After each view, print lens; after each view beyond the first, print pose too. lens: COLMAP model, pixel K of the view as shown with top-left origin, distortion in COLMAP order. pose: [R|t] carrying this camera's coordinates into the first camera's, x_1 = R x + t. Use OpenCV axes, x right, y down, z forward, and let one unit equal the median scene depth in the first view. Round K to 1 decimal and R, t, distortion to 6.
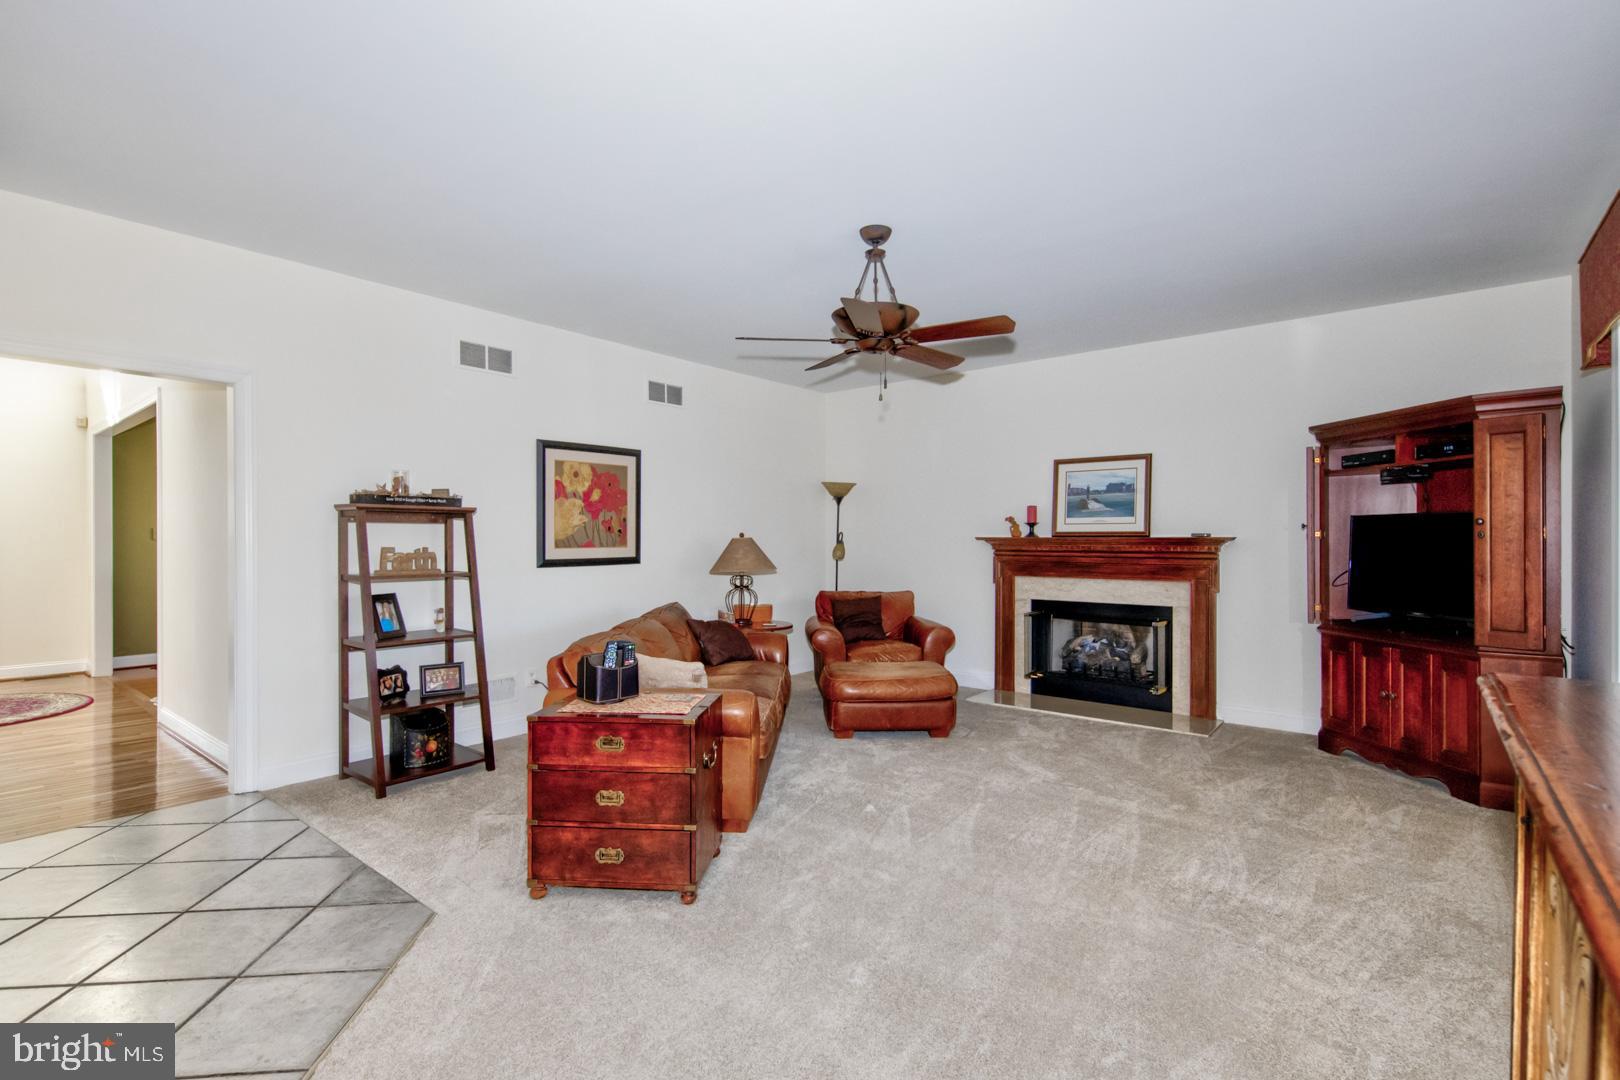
lens RADIAL K [[748.7, 0, 789.7], [0, 748.7, 545.2], [0, 0, 1]] dist [0.010847, 0.000076]
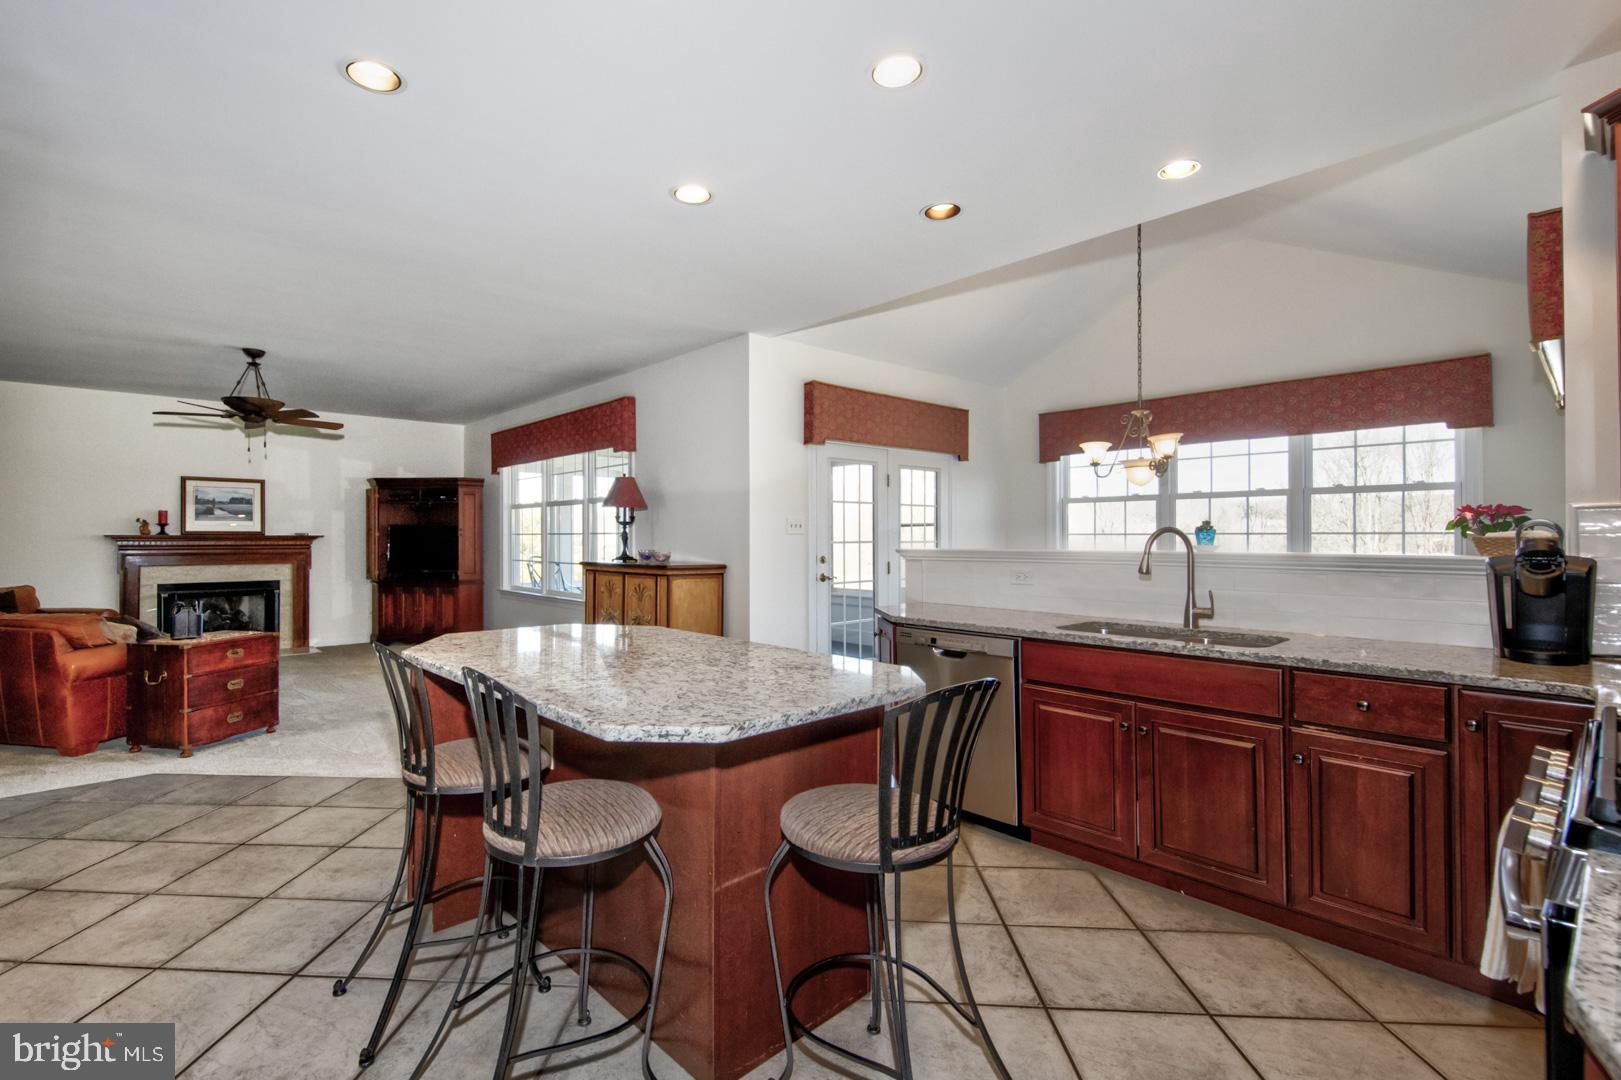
lens RADIAL K [[723.4, 0, 755.2], [0, 723.4, 532.3], [0, 0, 1]] dist [0.001195, -0.000060]
pose [[0.177116, 0.005802, 0.984173, -0.828096], [0.007865, 0.999942, -0.007311, 0.002070], [-0.984159, 0.009035, 0.177060, -0.243576]]
